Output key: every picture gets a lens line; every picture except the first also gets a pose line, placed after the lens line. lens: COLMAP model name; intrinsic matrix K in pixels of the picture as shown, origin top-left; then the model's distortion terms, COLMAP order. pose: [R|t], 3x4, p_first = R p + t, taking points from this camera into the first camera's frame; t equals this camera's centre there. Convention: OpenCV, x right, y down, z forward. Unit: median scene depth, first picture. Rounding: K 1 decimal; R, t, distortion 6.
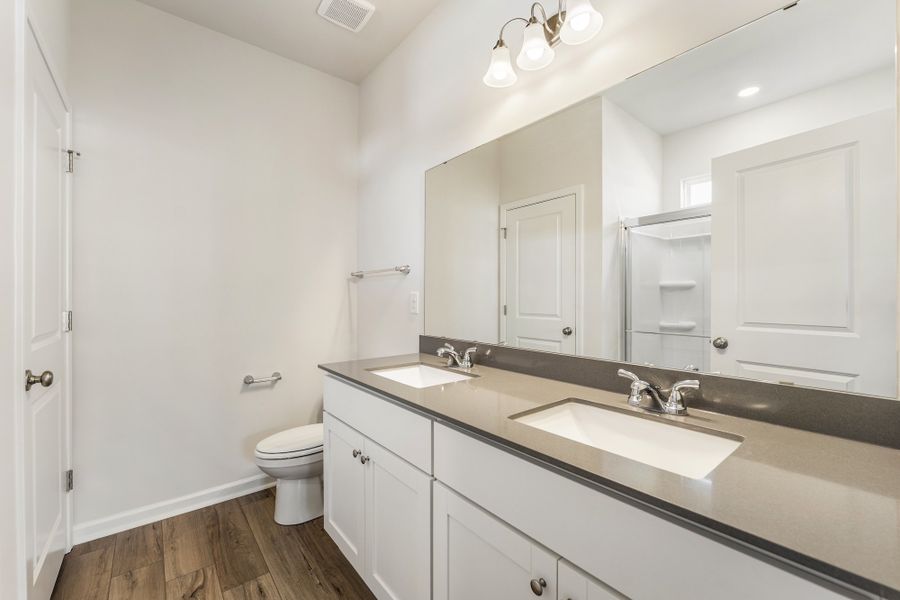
lens RADIAL K [[369.2, 0, 451.3], [0, 369.2, 293.8], [0, 0, 1]] dist [-0.000511, -0.000086]
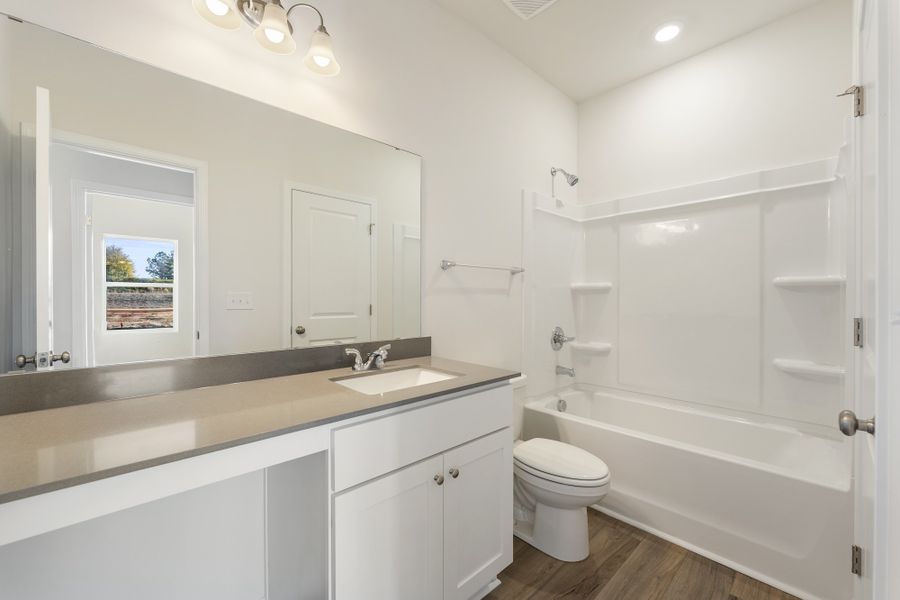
lens RADIAL K [[362.4, 0, 450.0], [0, 362.4, 300.0], [0, 0, 1]] dist [0.001915, 0.000094]
pose [[-0.068665, -0.004553, 0.997629, -0.878410], [-0.003300, 0.999985, 0.004336, 0.020429], [-0.997634, -0.002994, -0.068679, 0.722157]]
